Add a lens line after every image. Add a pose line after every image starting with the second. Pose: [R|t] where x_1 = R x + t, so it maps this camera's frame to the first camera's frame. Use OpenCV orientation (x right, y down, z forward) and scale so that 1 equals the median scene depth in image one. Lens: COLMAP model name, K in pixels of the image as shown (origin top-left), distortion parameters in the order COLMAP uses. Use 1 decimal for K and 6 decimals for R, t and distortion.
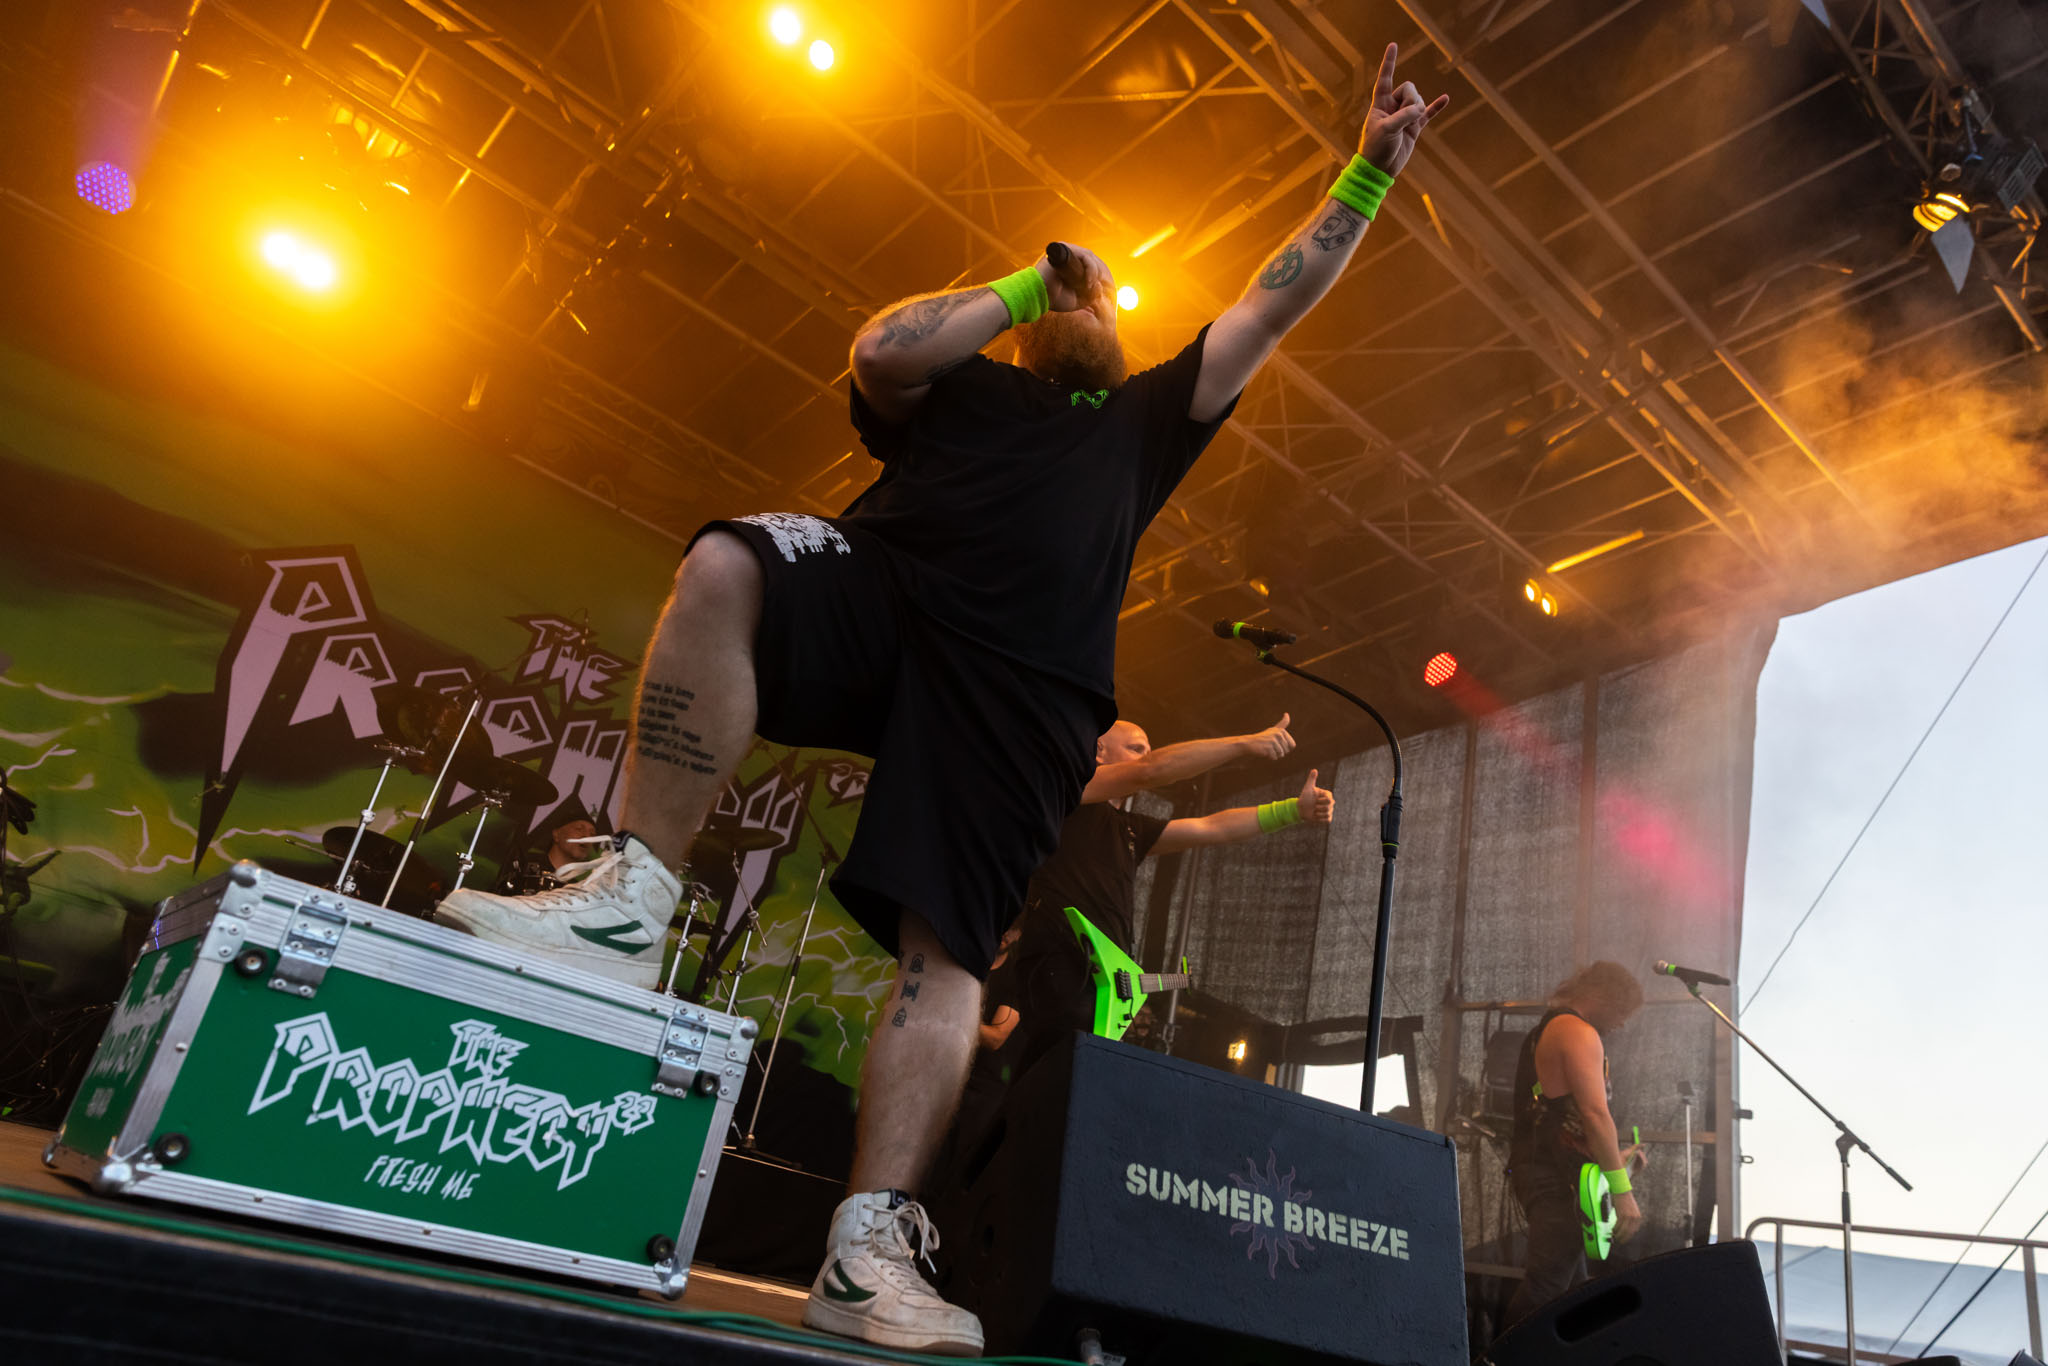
lens RADIAL K [[1409.0, 0, 1024.0], [0, 1409.0, 701.8], [0, 0, 1]] dist [0.000412, 0.000356]
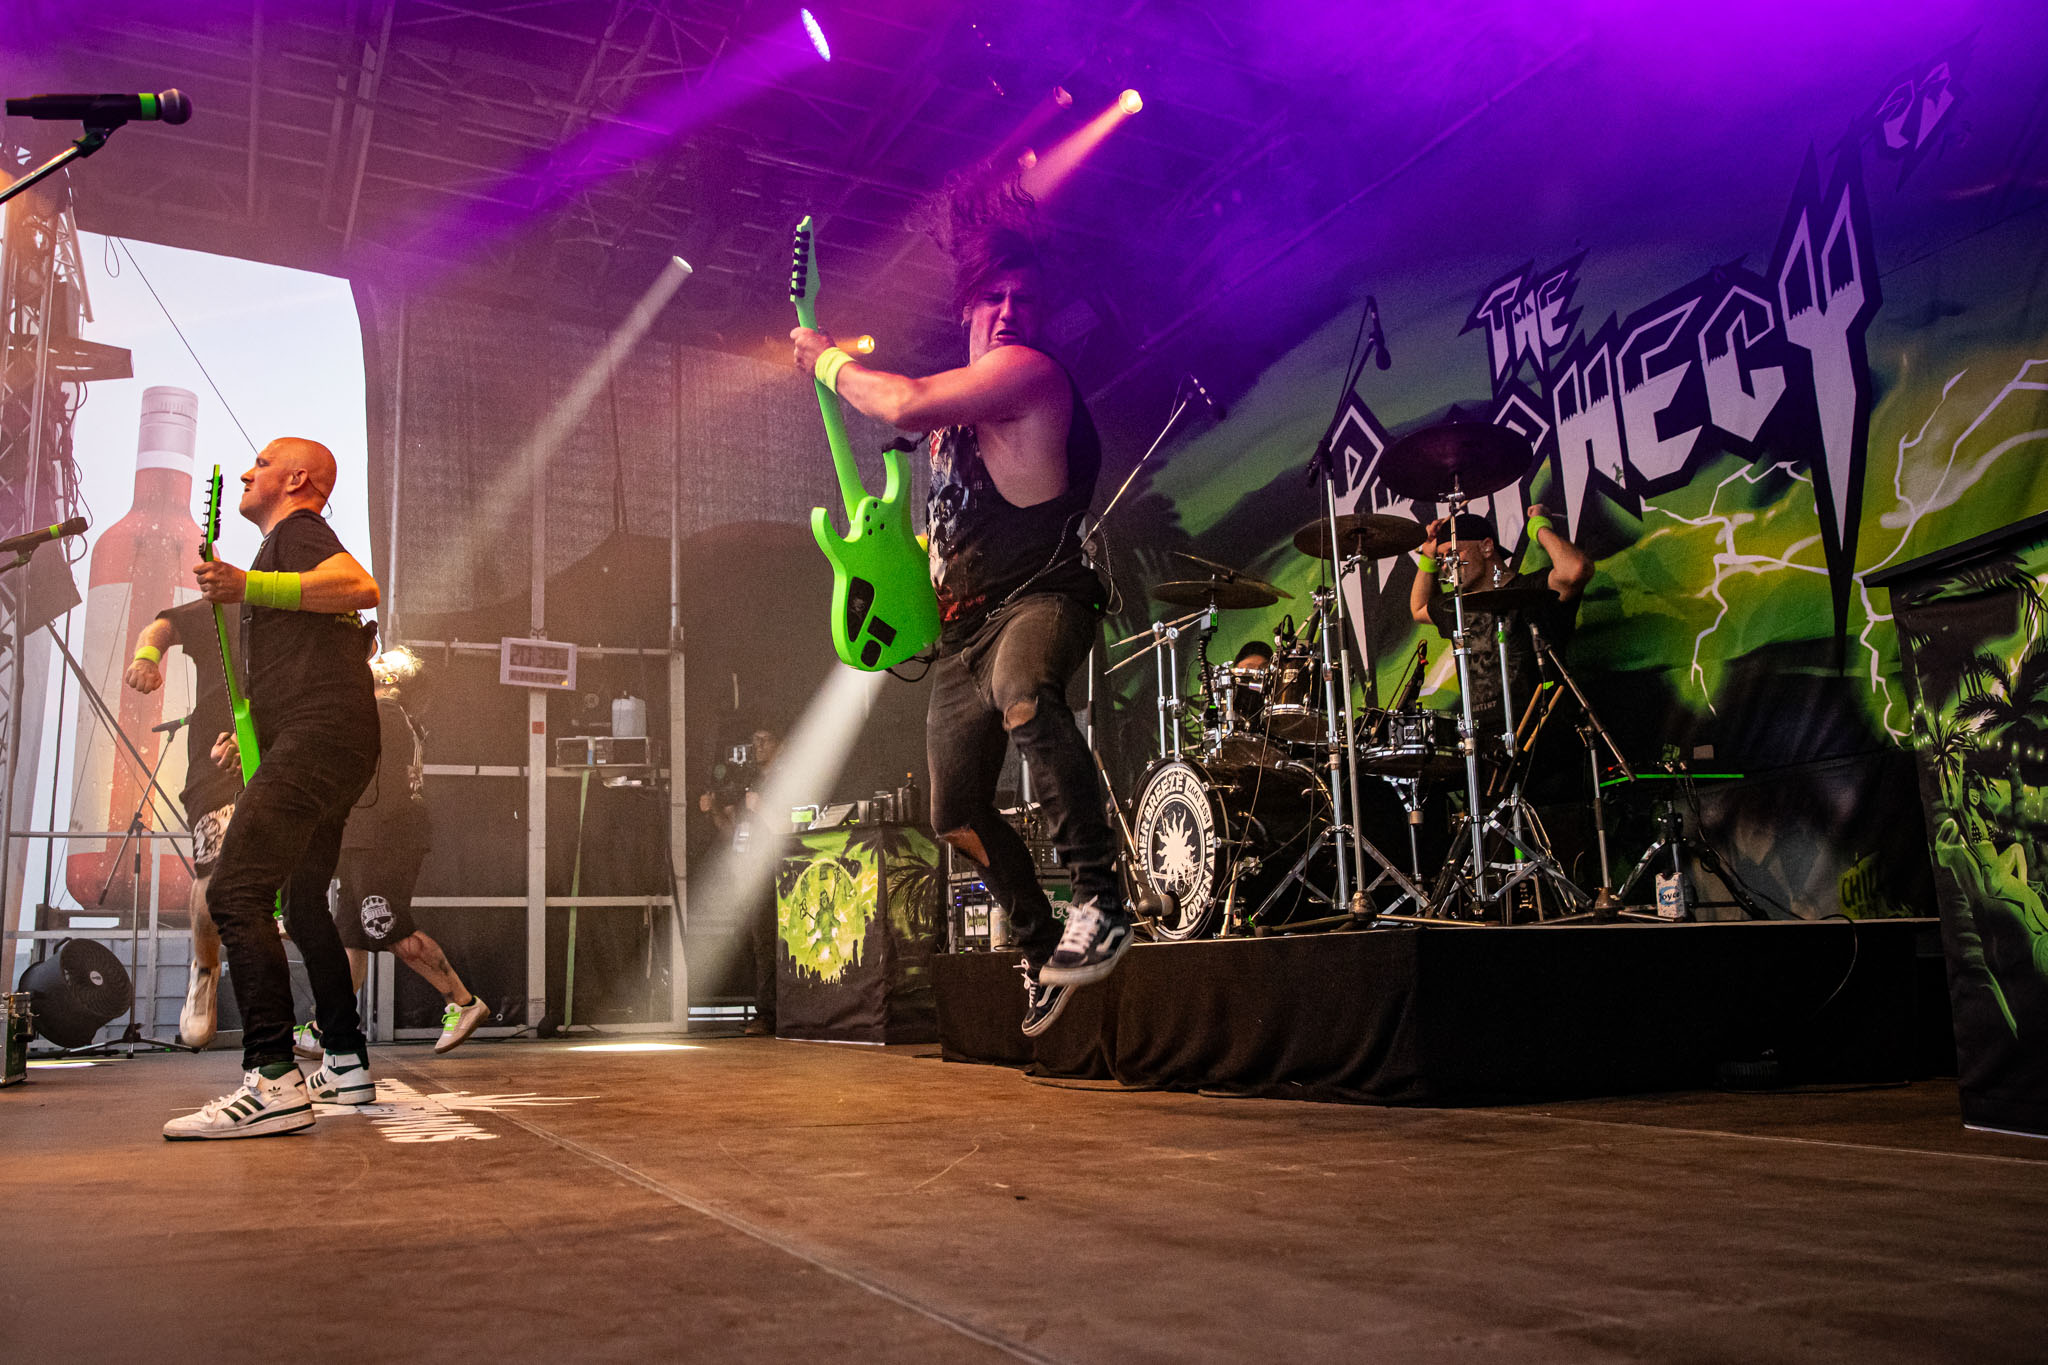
lens RADIAL K [[1629.5, 0, 1020.3], [0, 1629.5, 586.0], [0, 0, 1]] dist [-0.011188, -0.002700]
pose [[-0.257633, -0.369459, -0.892819, 0.483623], [0.400674, 0.799973, -0.446658, 0.384712], [0.879253, -0.472803, -0.058066, 0.832265]]
